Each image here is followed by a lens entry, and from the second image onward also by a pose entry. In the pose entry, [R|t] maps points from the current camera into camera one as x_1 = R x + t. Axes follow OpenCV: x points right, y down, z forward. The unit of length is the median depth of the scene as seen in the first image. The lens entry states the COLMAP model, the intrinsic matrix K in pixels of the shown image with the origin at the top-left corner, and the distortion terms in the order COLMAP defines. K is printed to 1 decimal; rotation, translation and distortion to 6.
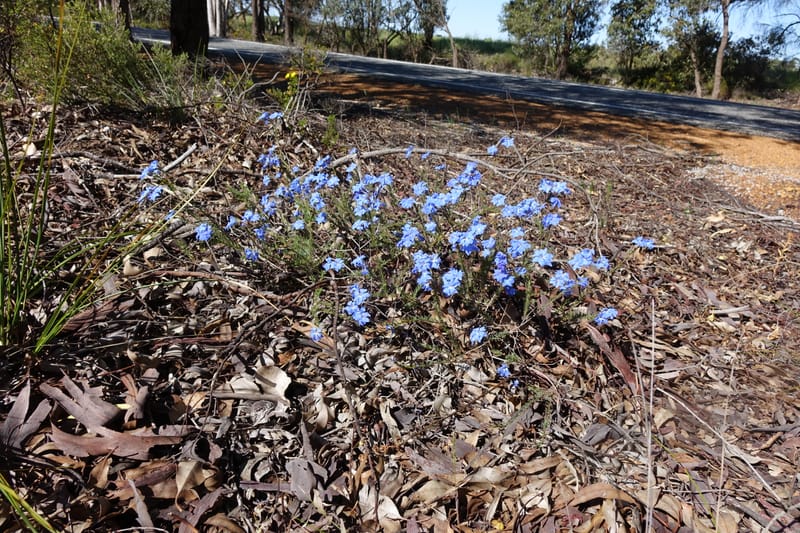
lens RADIAL K [[529.0, 0, 400.0], [0, 529.0, 266.5], [0, 0, 1]] dist [-0.005214, -0.005222]
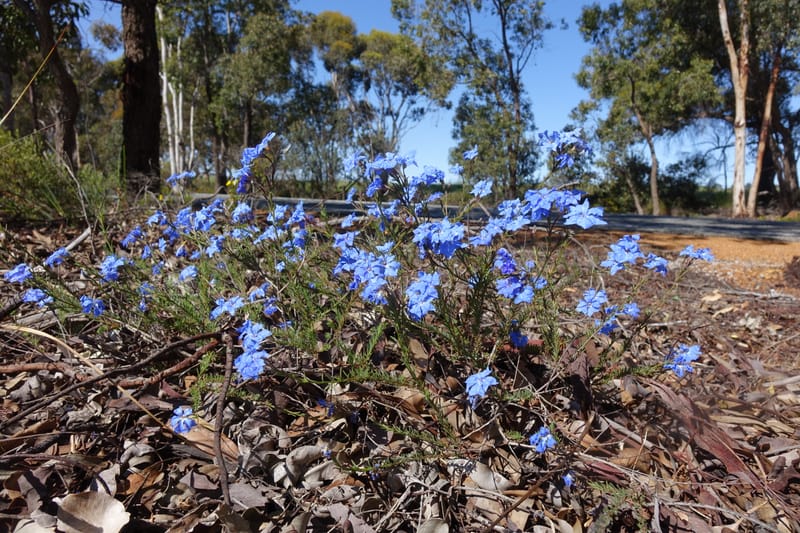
lens RADIAL K [[529.0, 0, 400.0], [0, 529.0, 266.5], [0, 0, 1]] dist [-0.005214, -0.005222]
pose [[0.995307, -0.067542, 0.069296, 0.010017], [0.083300, 0.962449, -0.258365, 0.042268], [-0.049243, 0.262924, 0.963559, 0.137008]]
